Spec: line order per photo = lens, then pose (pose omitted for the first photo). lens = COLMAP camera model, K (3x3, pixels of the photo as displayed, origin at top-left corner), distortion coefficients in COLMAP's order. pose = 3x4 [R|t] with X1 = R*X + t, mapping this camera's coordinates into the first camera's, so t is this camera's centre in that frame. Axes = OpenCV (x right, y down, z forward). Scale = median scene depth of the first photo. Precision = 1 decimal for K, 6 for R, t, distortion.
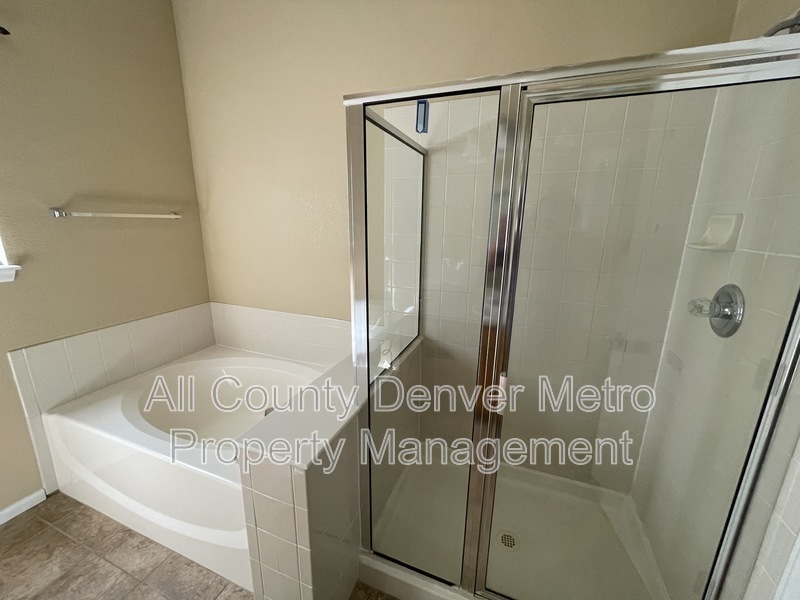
lens RADIAL K [[324.2, 0, 400.0], [0, 324.2, 300.0], [0, 0, 1]] dist [-0.001107, 0.000461]
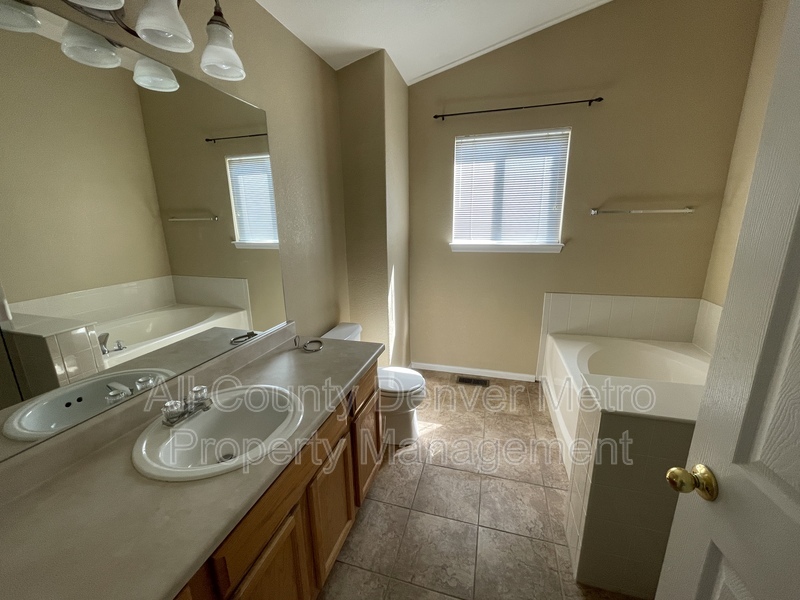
lens RADIAL K [[324.2, 0, 400.0], [0, 324.2, 300.0], [0, 0, 1]] dist [-0.001107, 0.000461]
pose [[0.096196, 0.228526, -0.968774, 0.390777], [-0.217510, 0.954591, 0.203583, 0.011828], [0.971306, 0.191134, 0.141534, -0.006221]]
